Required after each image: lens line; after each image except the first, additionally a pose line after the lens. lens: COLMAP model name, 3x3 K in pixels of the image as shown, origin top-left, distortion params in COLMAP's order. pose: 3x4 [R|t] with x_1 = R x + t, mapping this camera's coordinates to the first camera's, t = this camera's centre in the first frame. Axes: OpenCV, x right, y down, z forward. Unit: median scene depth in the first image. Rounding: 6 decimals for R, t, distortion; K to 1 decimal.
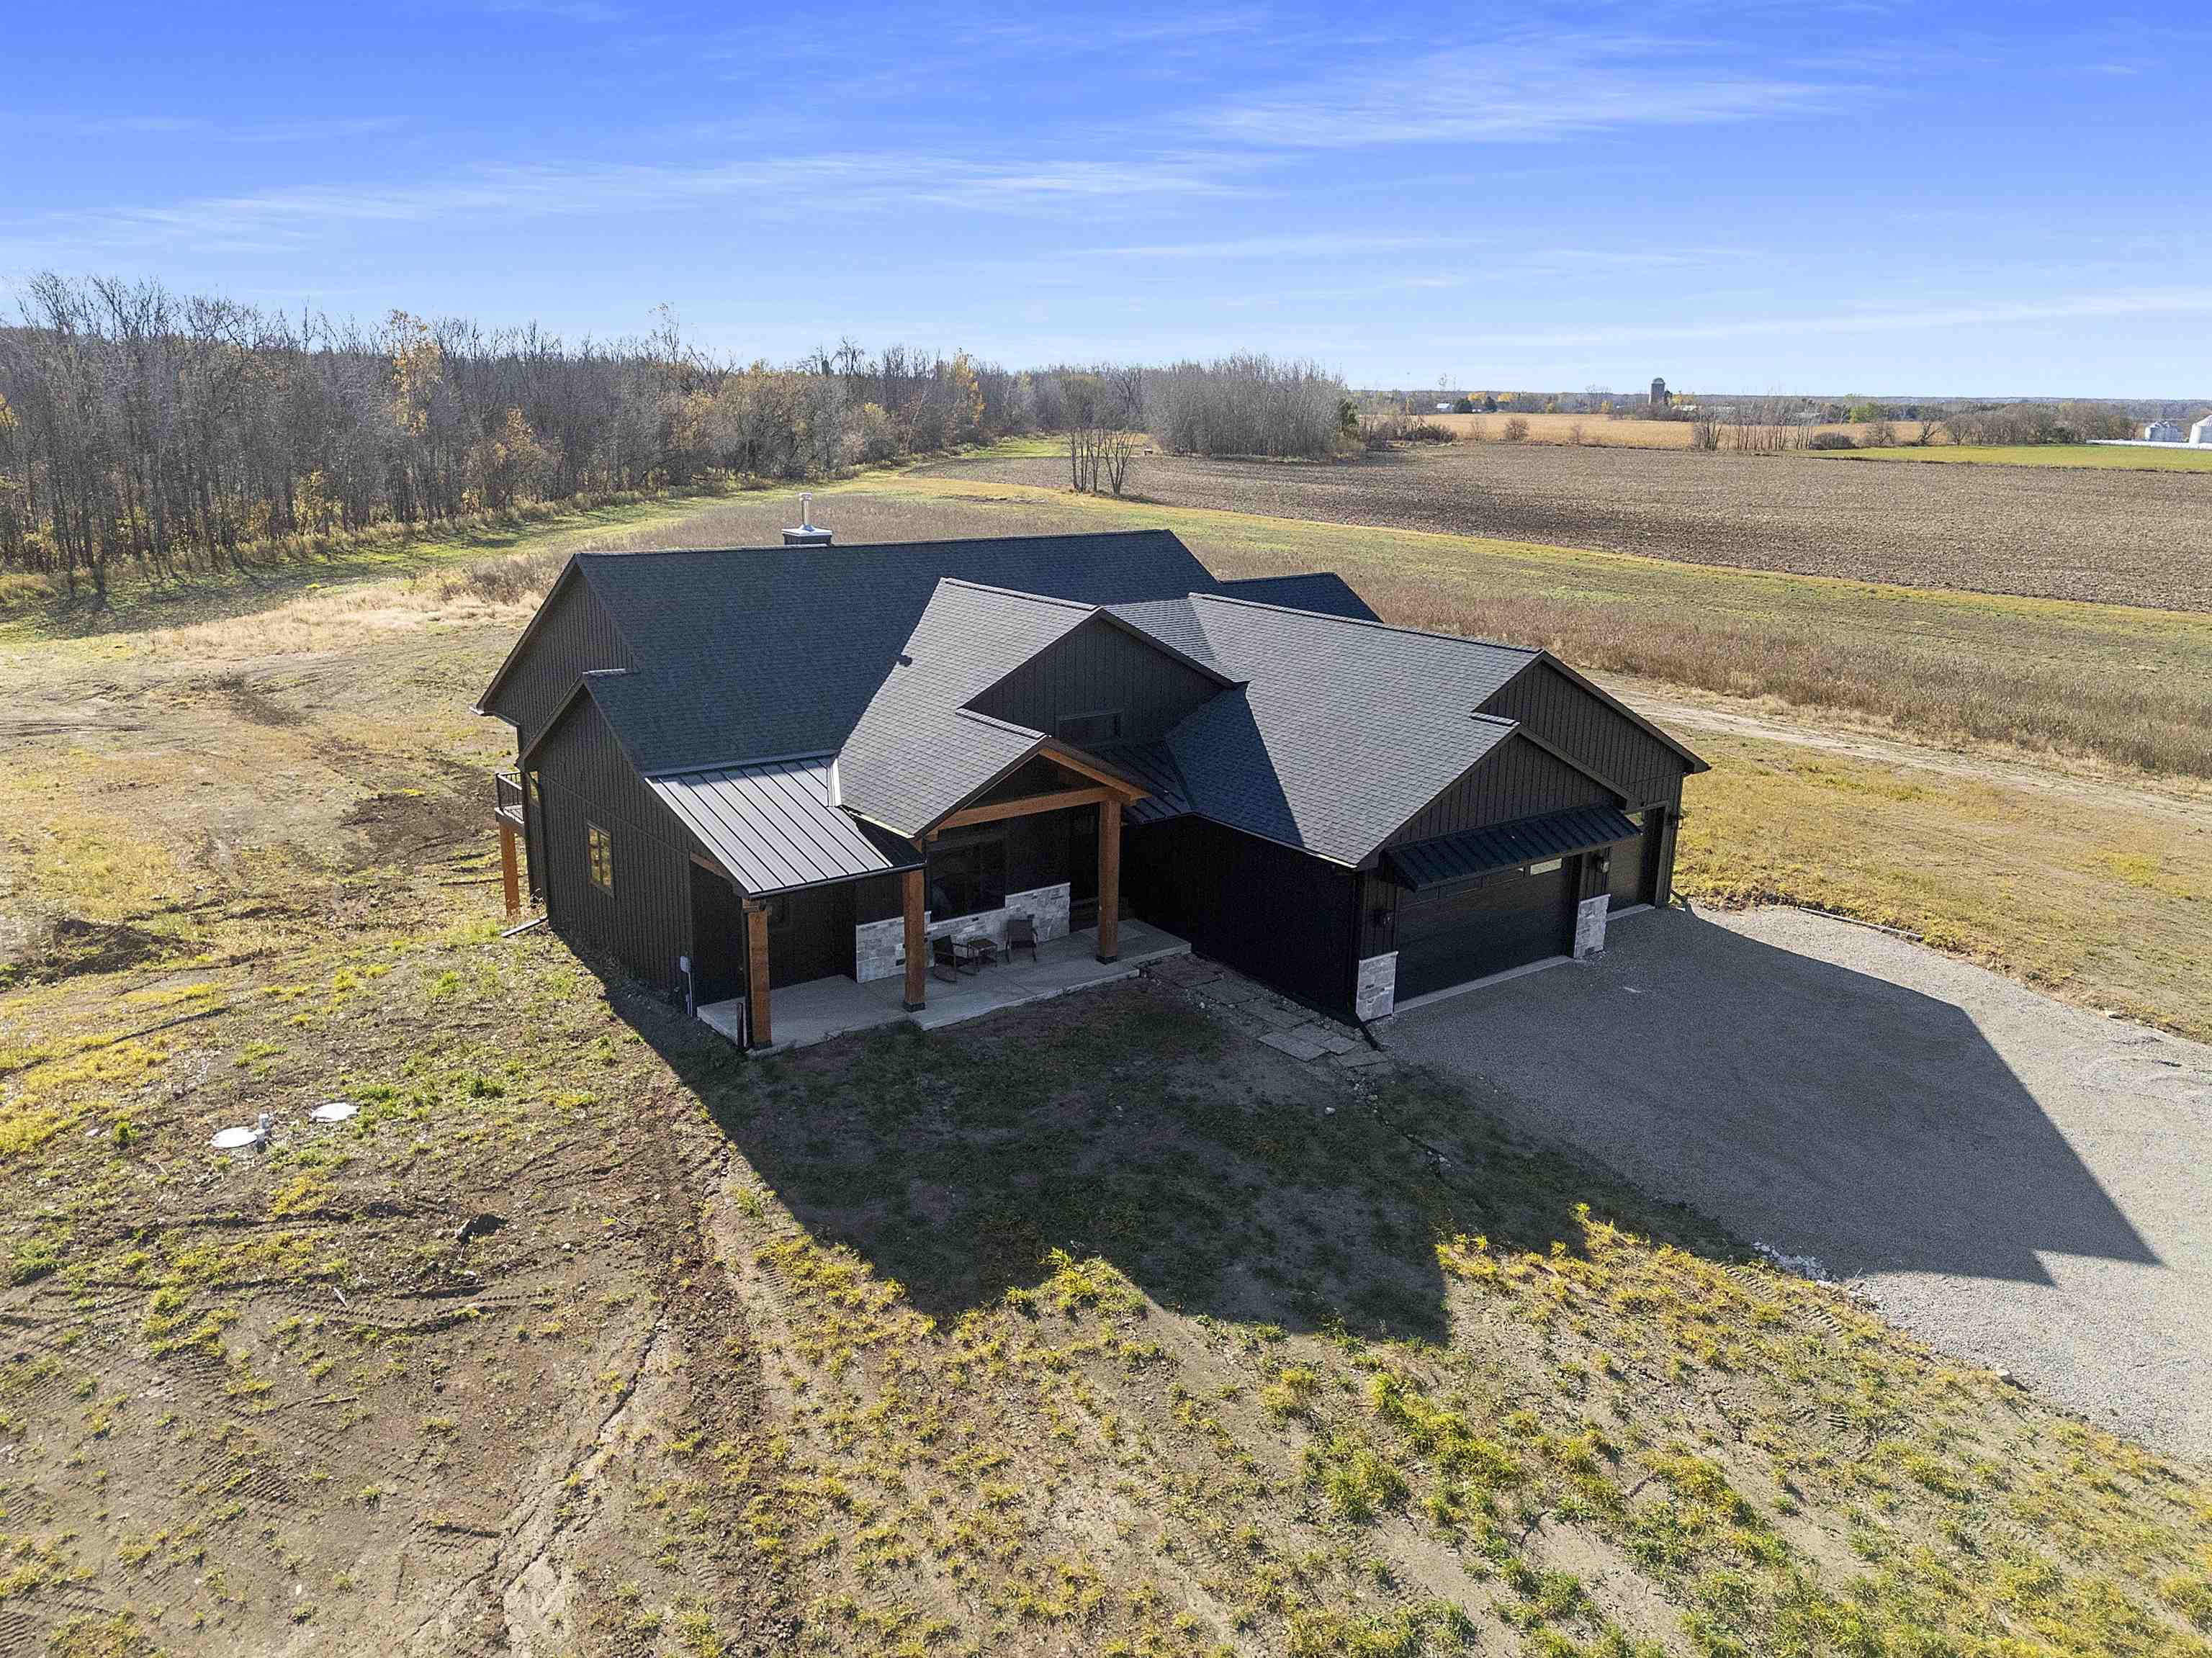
lens RADIAL K [[1649.5, 0, 1106.0], [0, 1649.5, 829.0], [0, 0, 1]] dist [0.051095, -0.003825]
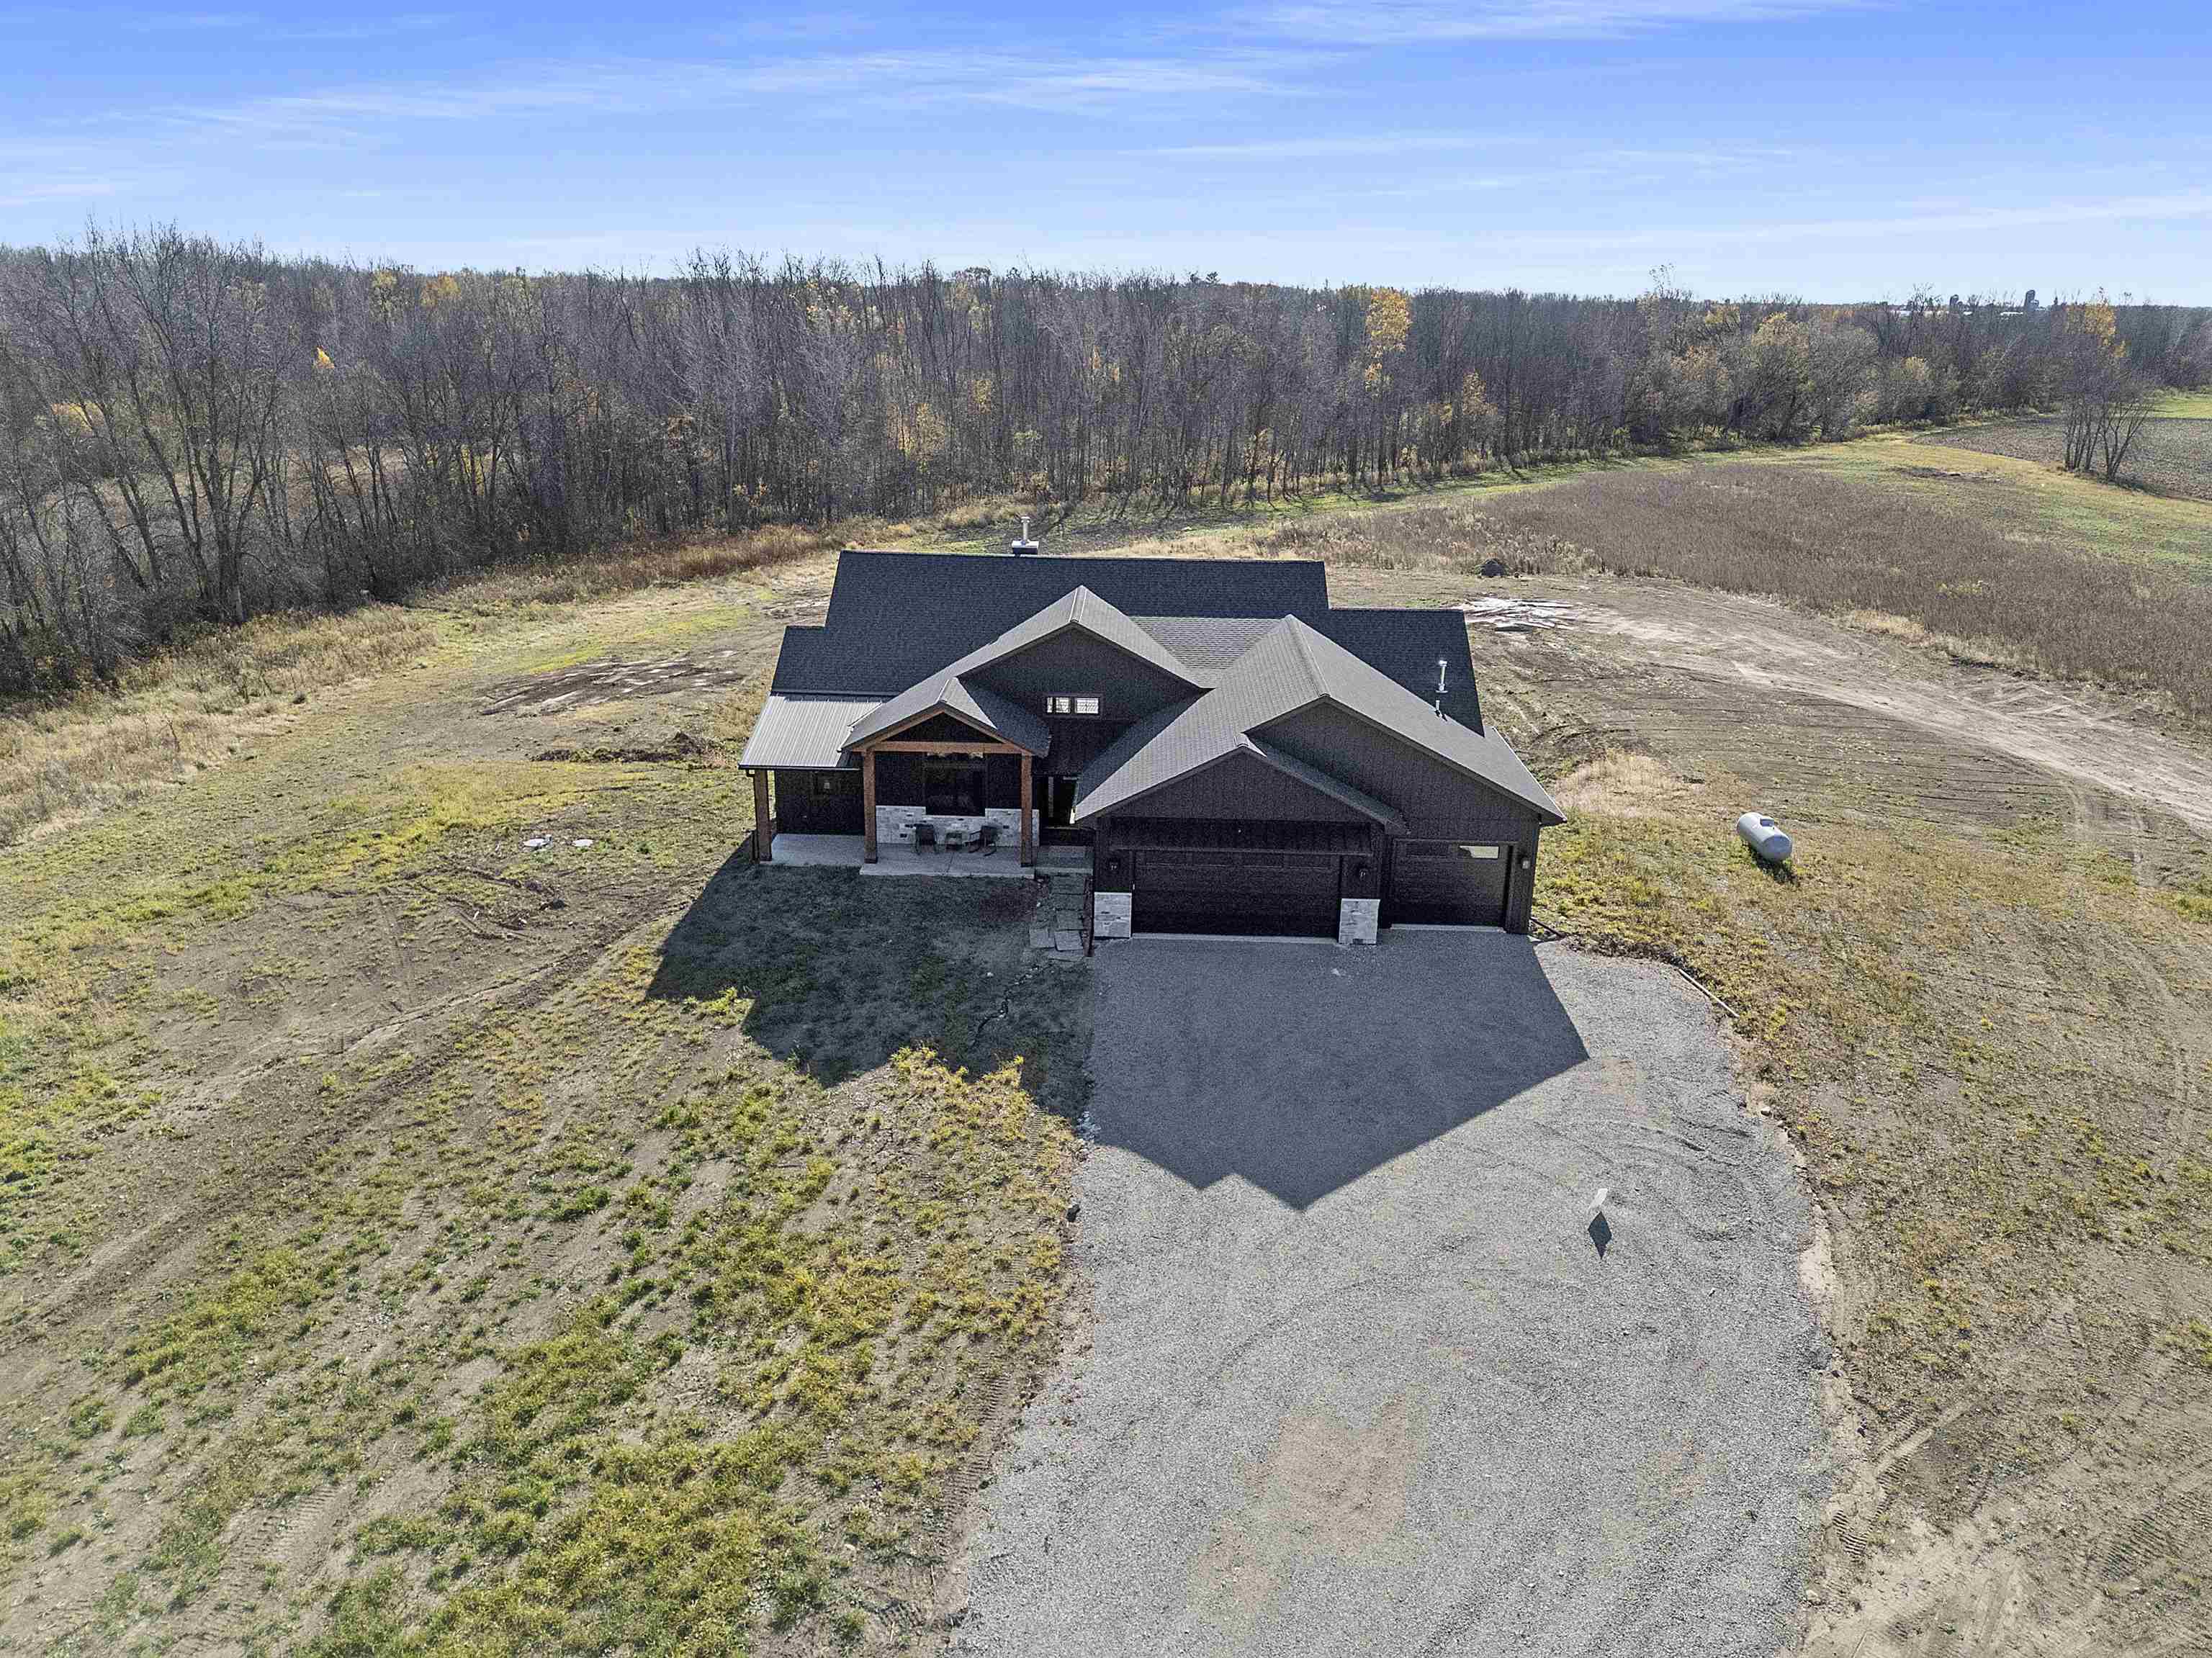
lens RADIAL K [[1649.5, 0, 1106.0], [0, 1649.5, 829.0], [0, 0, 1]] dist [0.051095, -0.003825]
pose [[0.777391, 0.190829, -0.599373, 1.043632], [-0.166354, 0.981316, 0.096671, -0.117007], [0.606622, 0.024557, 0.794611, -0.122310]]
